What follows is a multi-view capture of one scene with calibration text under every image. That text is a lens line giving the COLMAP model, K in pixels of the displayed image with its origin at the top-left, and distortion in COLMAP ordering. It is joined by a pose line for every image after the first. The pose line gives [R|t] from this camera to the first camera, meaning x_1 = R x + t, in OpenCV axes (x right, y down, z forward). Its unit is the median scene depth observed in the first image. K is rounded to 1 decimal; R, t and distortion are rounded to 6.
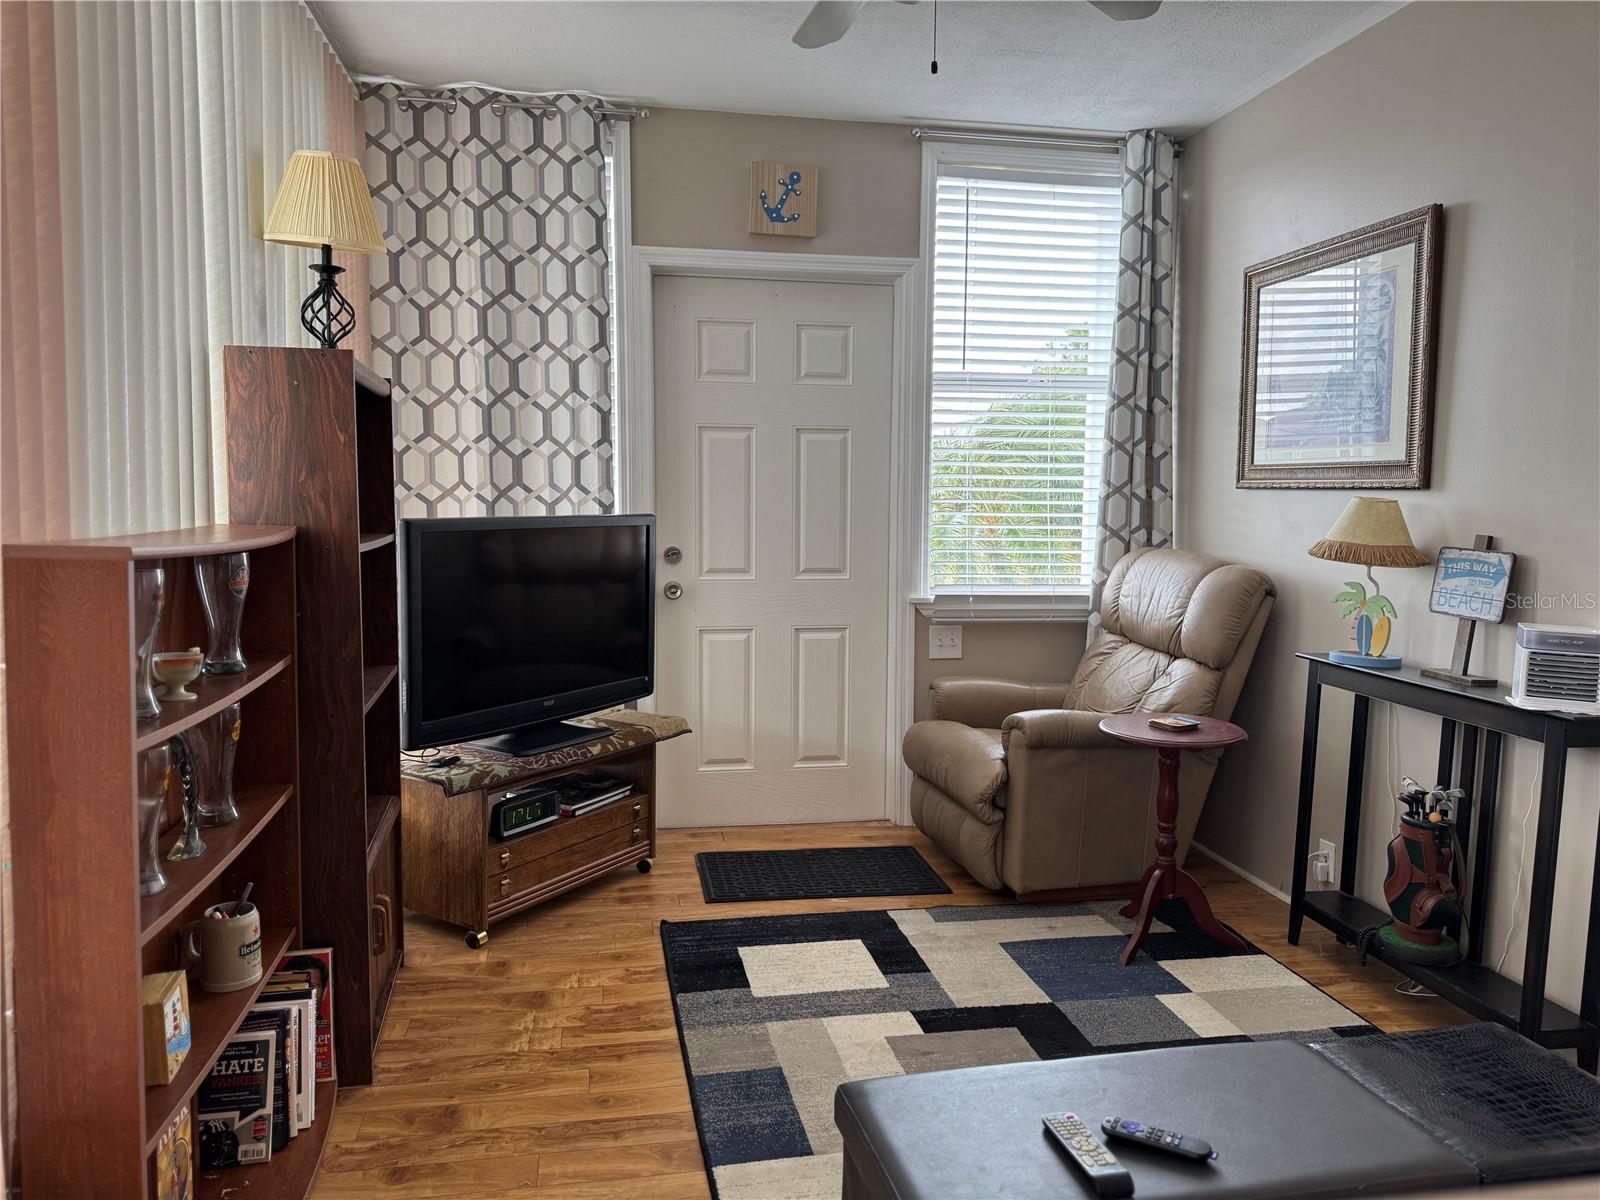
lens RADIAL K [[1117.4, 0, 803.0], [0, 1117.4, 598.4], [0, 0, 1]] dist [0.067441, -0.096446]
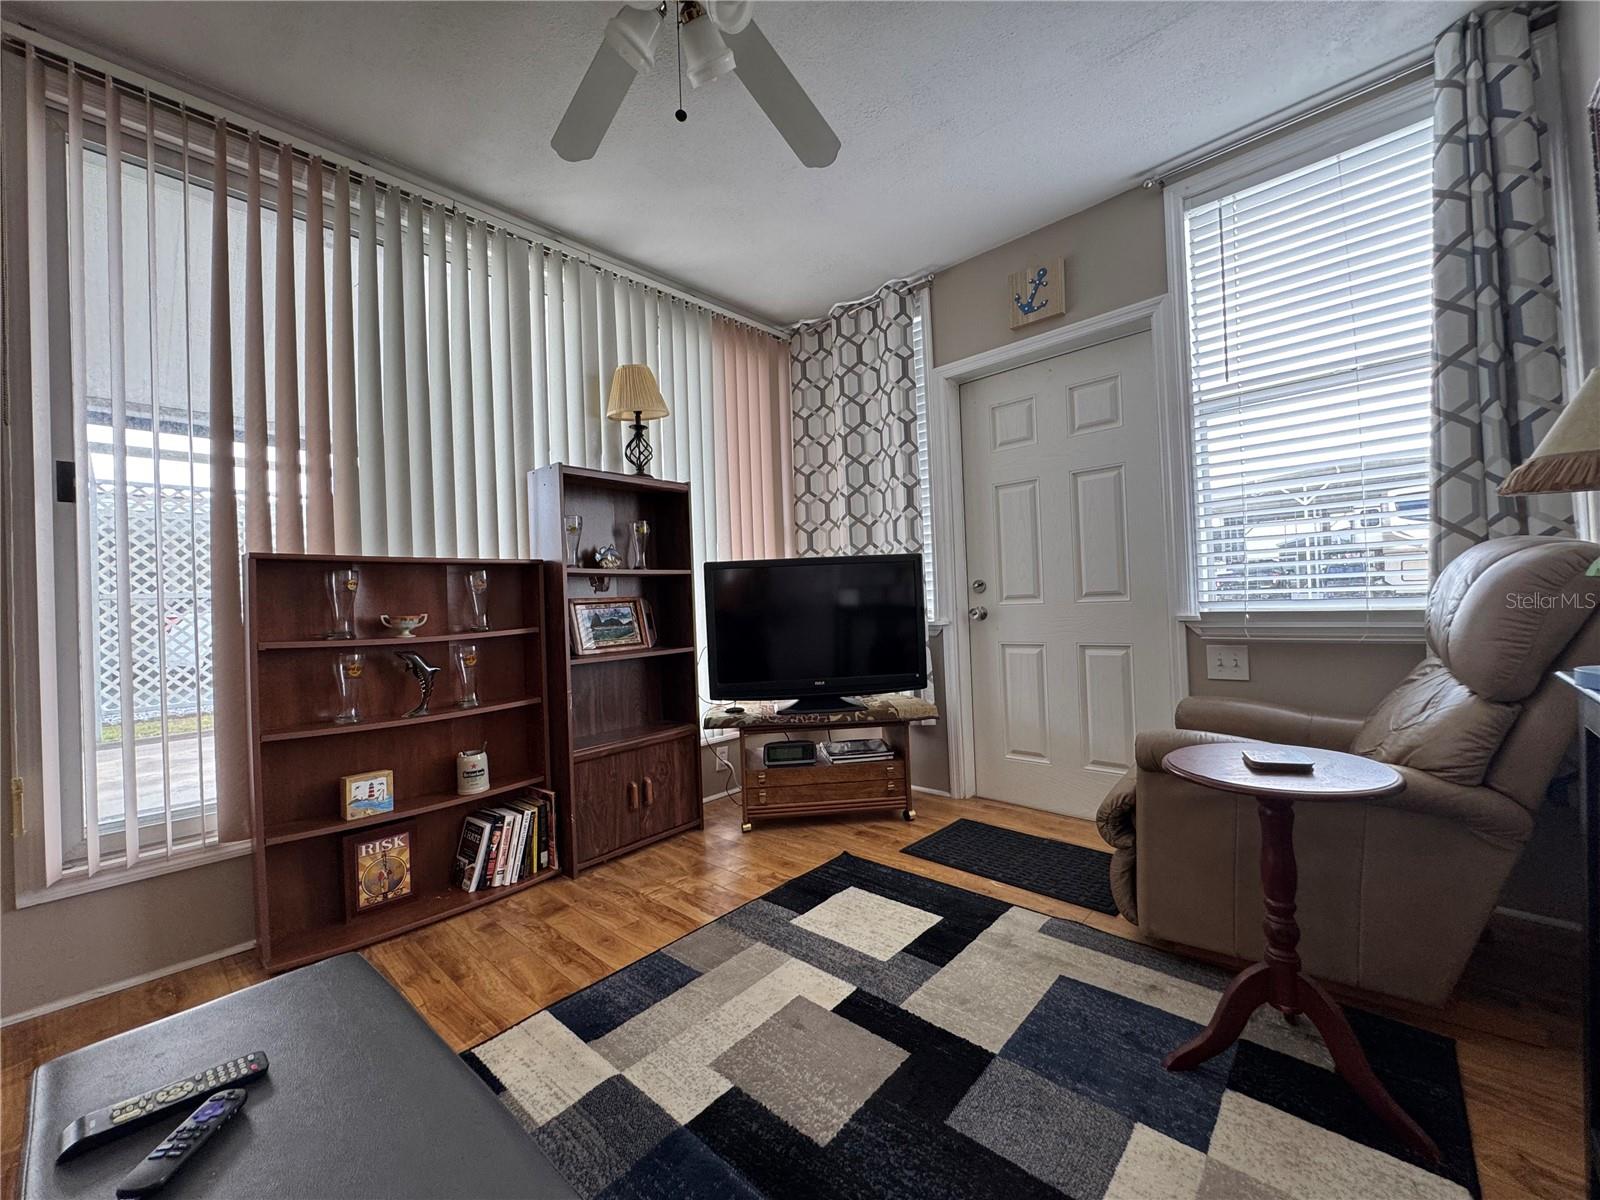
lens RADIAL K [[641.1, 0, 798.6], [0, 641.1, 592.6], [0, 0, 1]] dist [-0.001618, -0.000710]
pose [[0.597560, -0.046106, -0.800498, 0.396432], [-0.029372, 0.996417, -0.079316, 0.038204], [0.801286, 0.070909, 0.594064, 0.418624]]
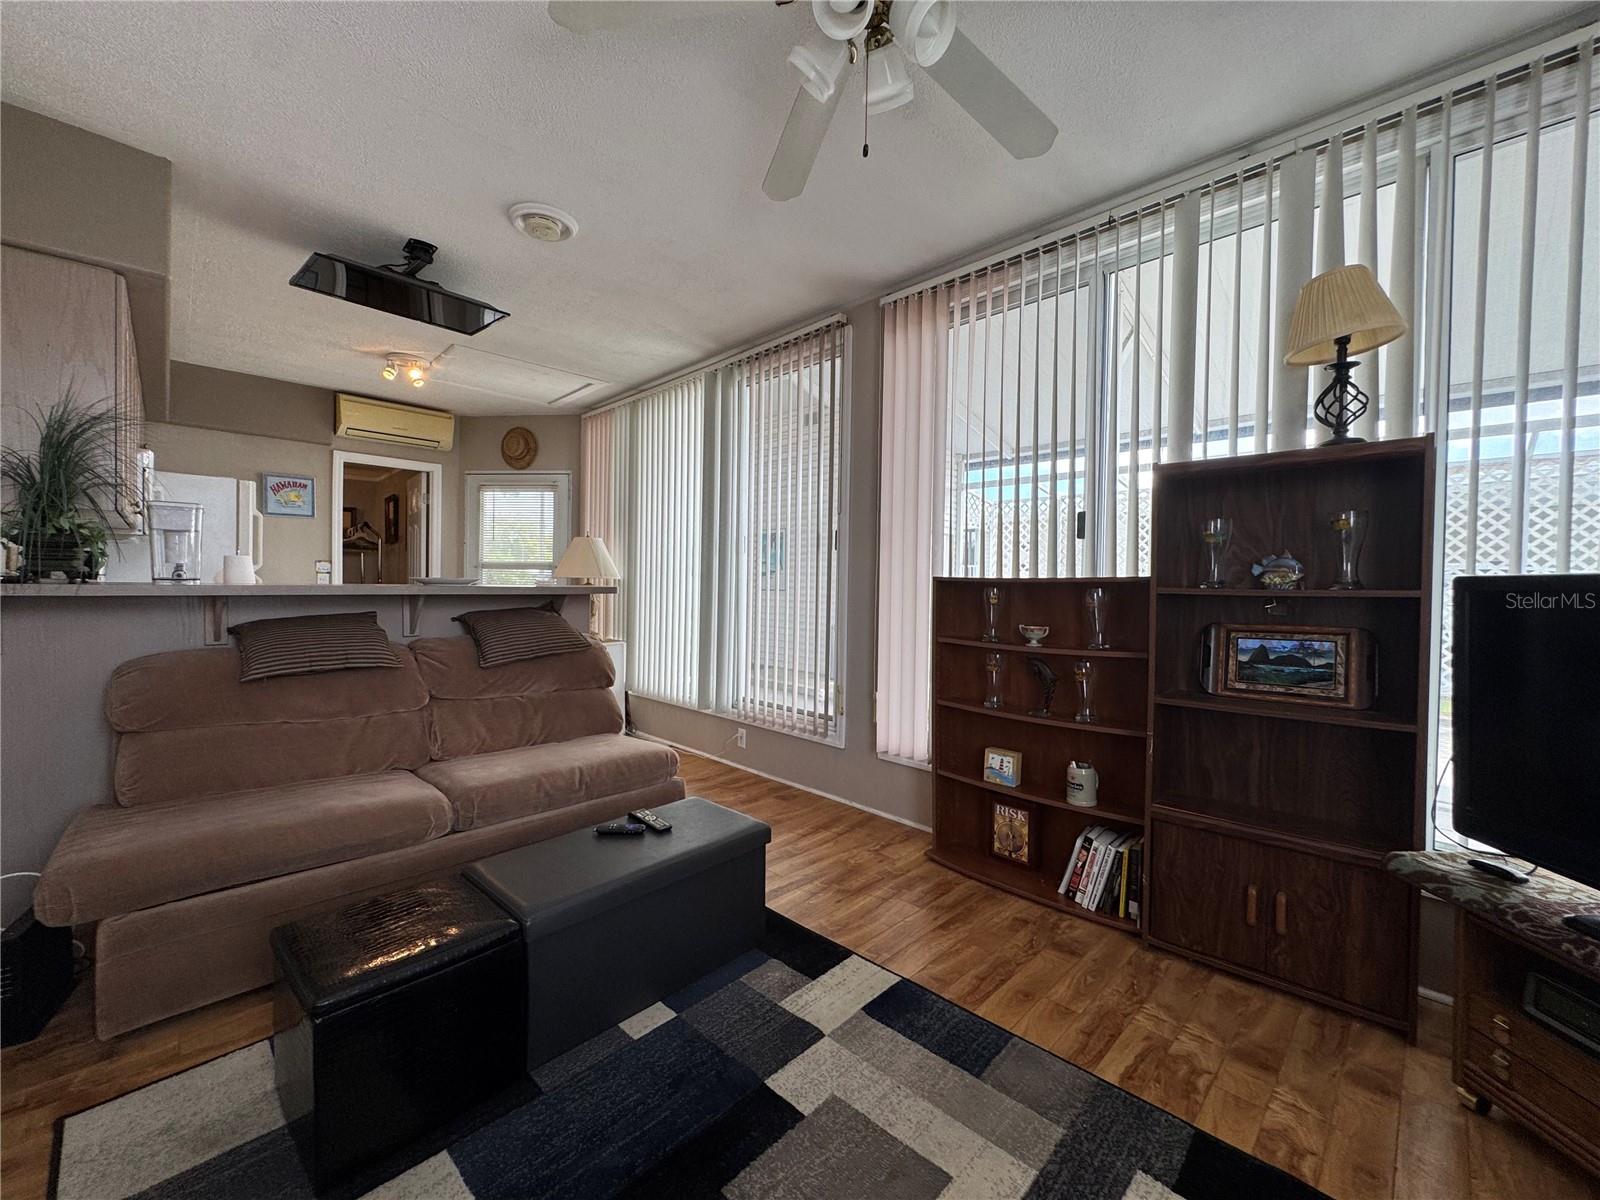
lens RADIAL K [[641.1, 0, 804.9], [0, 641.1, 591.8], [0, 0, 1]] dist [-0.001618, -0.000710]
pose [[-0.818428, -0.019288, -0.574286, 0.300467], [-0.077724, 0.993967, 0.077382, -0.044208], [0.569329, 0.107967, -0.814990, 0.874843]]
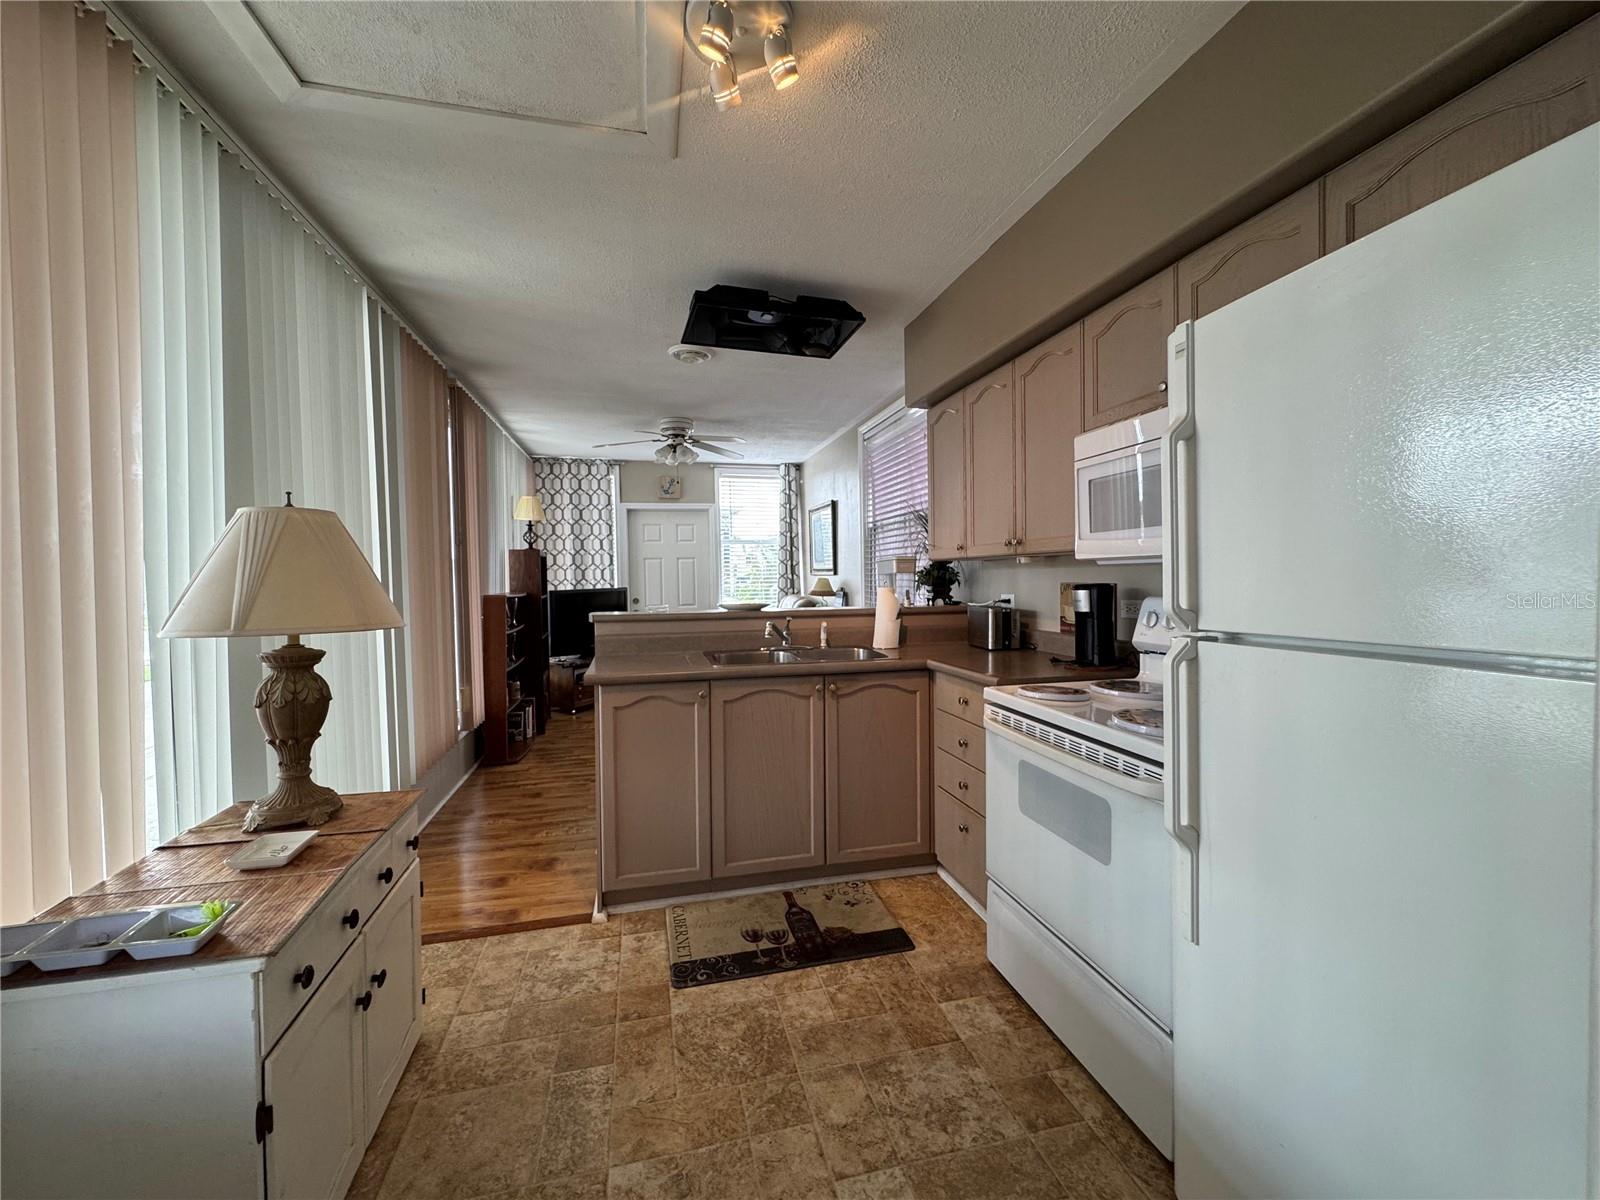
lens RADIAL K [[641.1, 0, 802.1], [0, 641.1, 595.5], [0, 0, 1]] dist [-0.001618, -0.000710]
pose [[0.997483, -0.025692, 0.066091, 0.241040], [0.029673, 0.997759, -0.059979, 0.071745], [-0.064402, 0.061789, 0.996009, -0.840163]]
